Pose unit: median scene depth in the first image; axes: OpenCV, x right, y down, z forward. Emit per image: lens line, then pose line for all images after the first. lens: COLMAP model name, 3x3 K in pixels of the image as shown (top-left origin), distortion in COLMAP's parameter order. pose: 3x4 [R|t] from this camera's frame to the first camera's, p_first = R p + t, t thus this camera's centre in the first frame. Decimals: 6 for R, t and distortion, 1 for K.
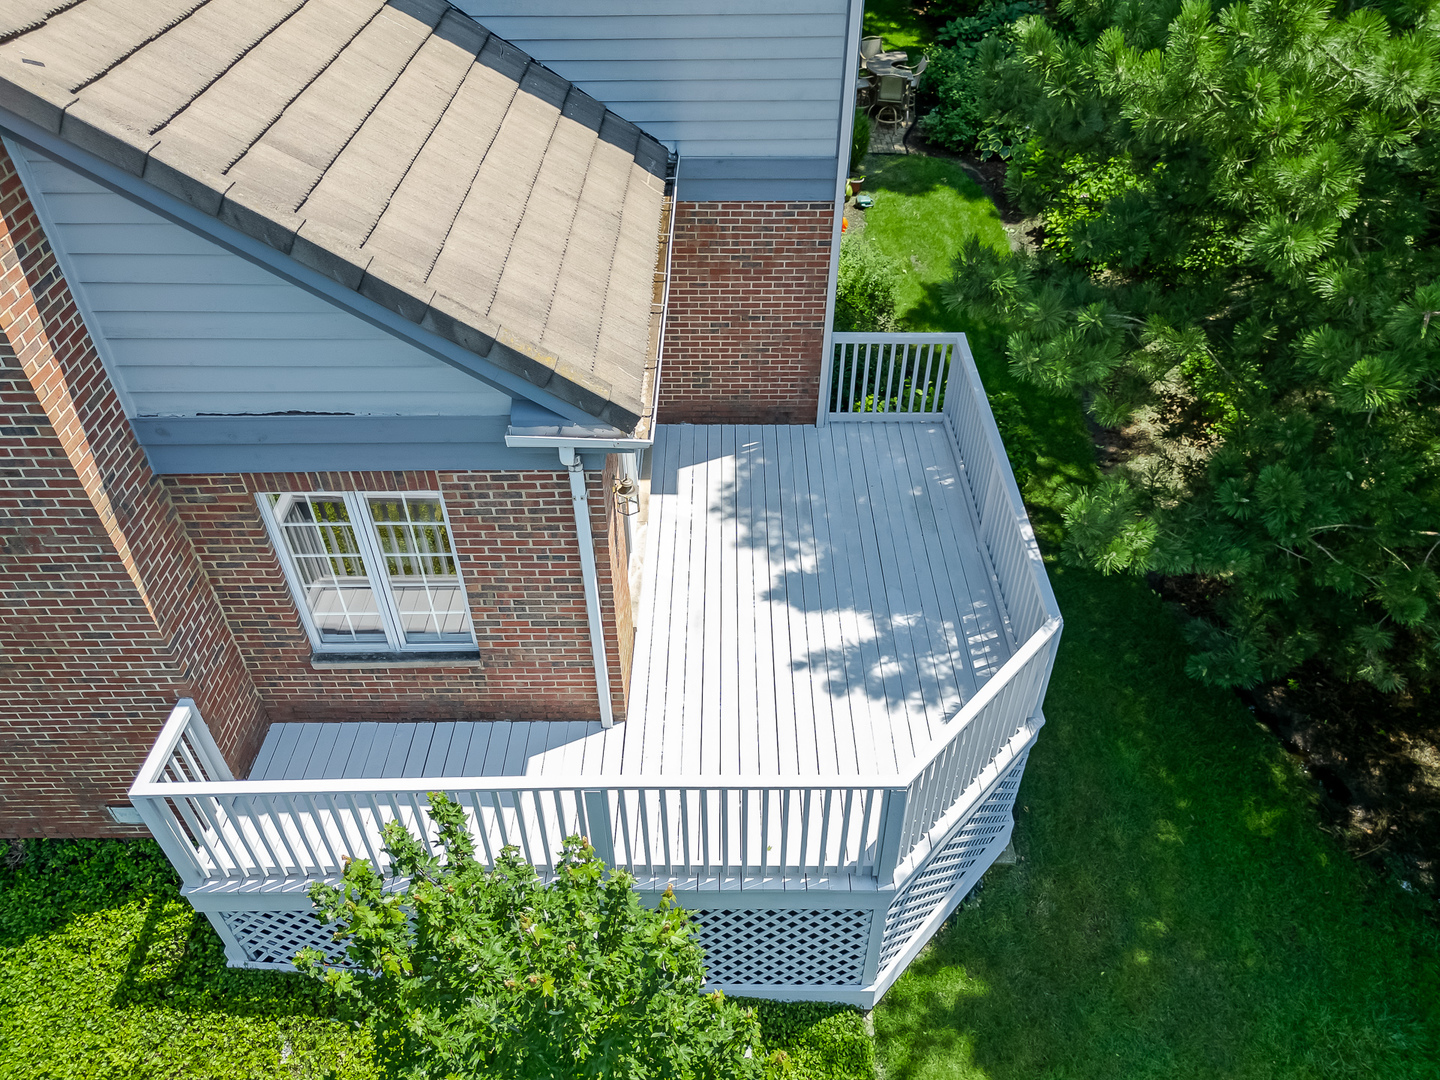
lens RADIAL K [[1026.2, 0, 717.6], [0, 1026.2, 545.2], [0, 0, 1]] dist [0.073375, -0.084232]
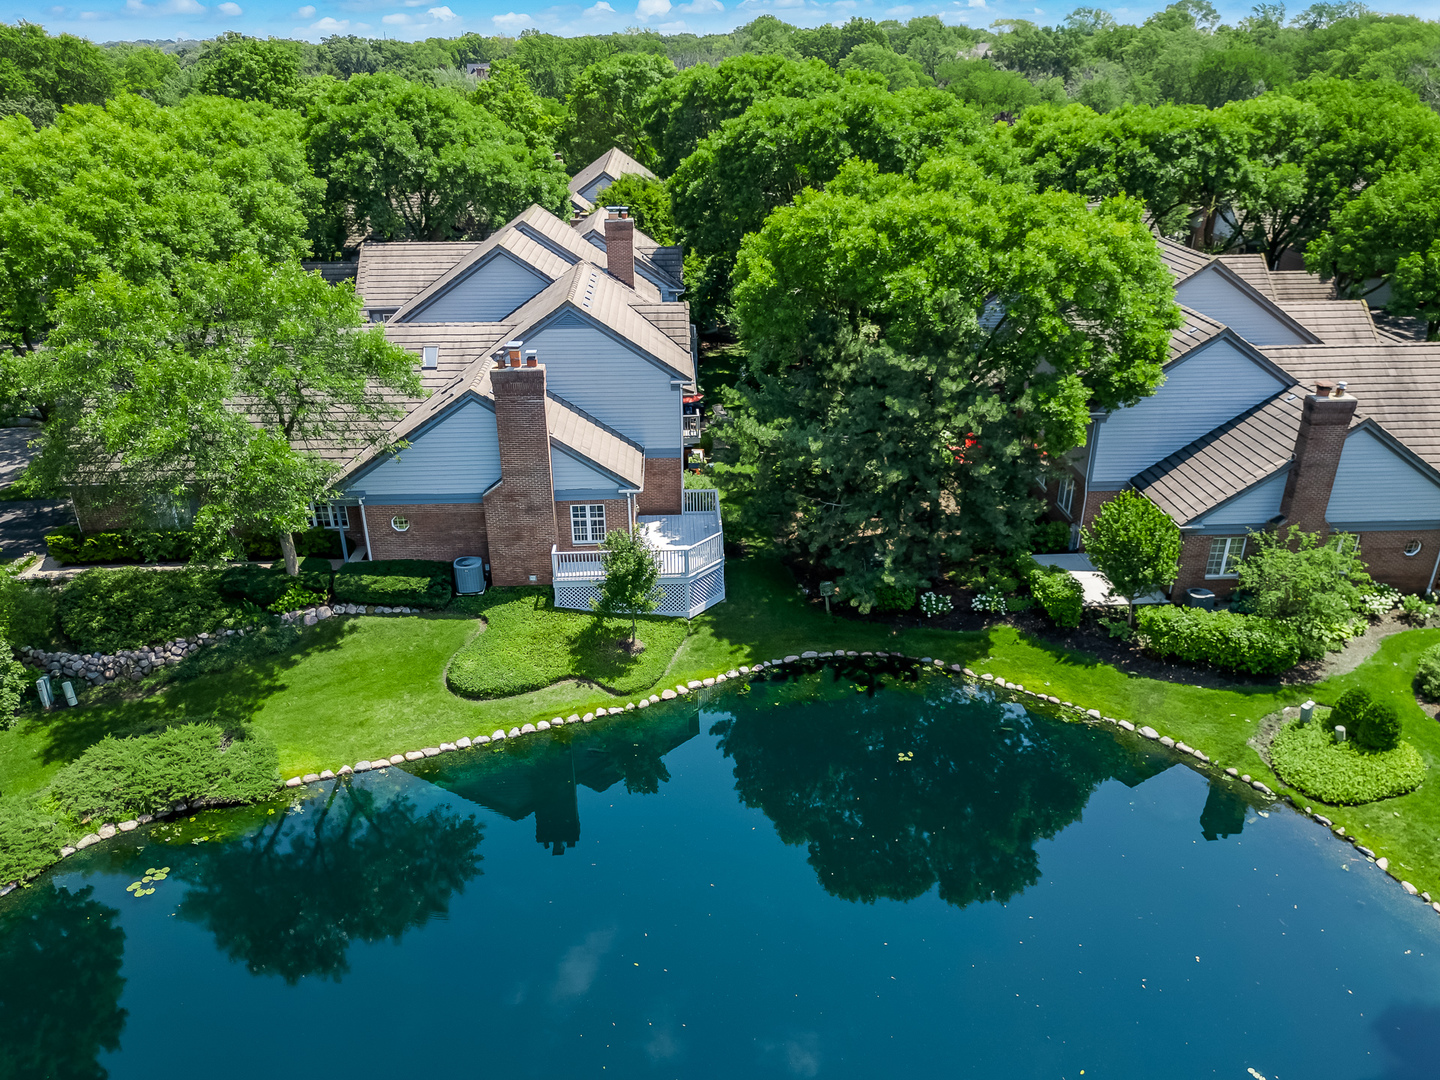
lens RADIAL K [[1026.2, 0, 717.6], [0, 1026.2, 545.2], [0, 0, 1]] dist [0.073375, -0.084232]
pose [[0.998527, -0.021625, 0.049766, 0.065342], [0.034188, 0.962945, -0.267523, 1.632137], [-0.042136, 0.268830, 0.962265, -4.222267]]
